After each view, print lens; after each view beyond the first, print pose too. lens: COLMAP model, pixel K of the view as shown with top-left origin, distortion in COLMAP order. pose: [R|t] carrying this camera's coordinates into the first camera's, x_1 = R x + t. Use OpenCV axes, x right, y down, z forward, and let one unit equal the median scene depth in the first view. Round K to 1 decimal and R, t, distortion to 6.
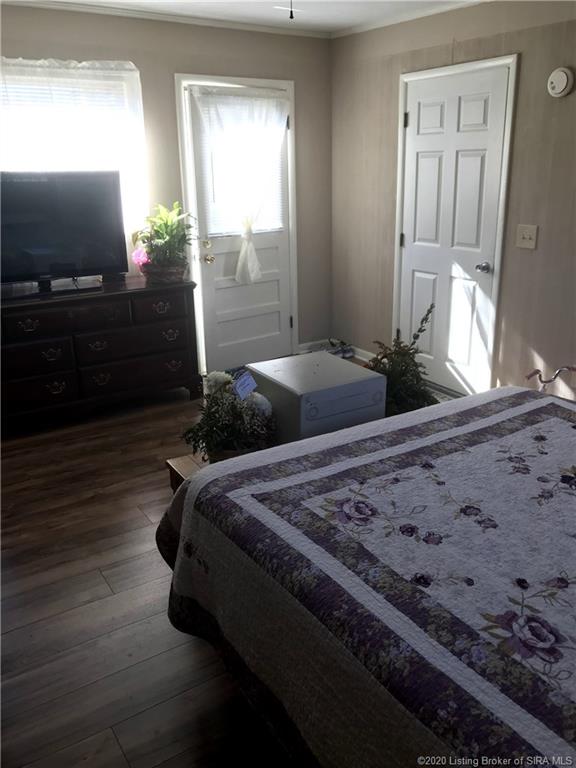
lens RADIAL K [[635.3, 0, 288.0], [0, 635.3, 384.0], [0, 0, 1]] dist [-0.038453, -0.008906]
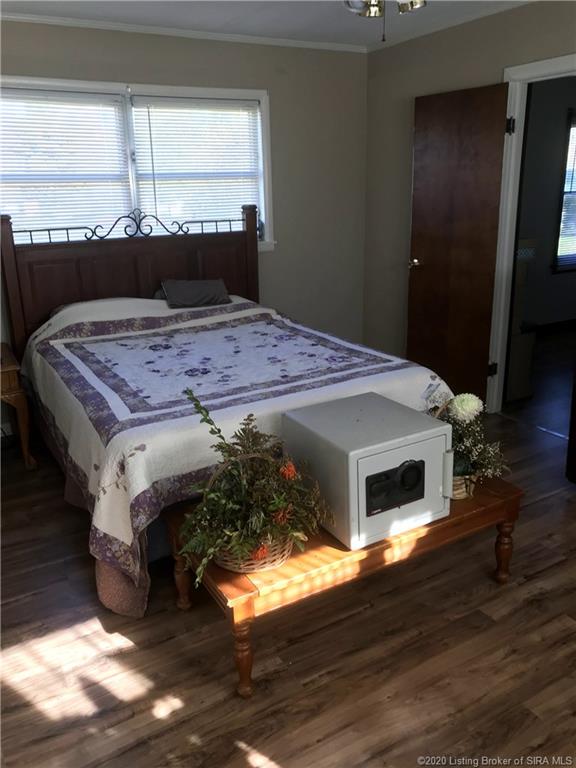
lens RADIAL K [[635.3, 0, 288.0], [0, 635.3, 384.0], [0, 0, 1]] dist [-0.038453, -0.008906]
pose [[-0.997479, 0.032477, 0.063097, 0.115289], [0.063282, 0.809456, 0.583761, -0.755092], [-0.032115, 0.586282, -0.809470, 2.256950]]
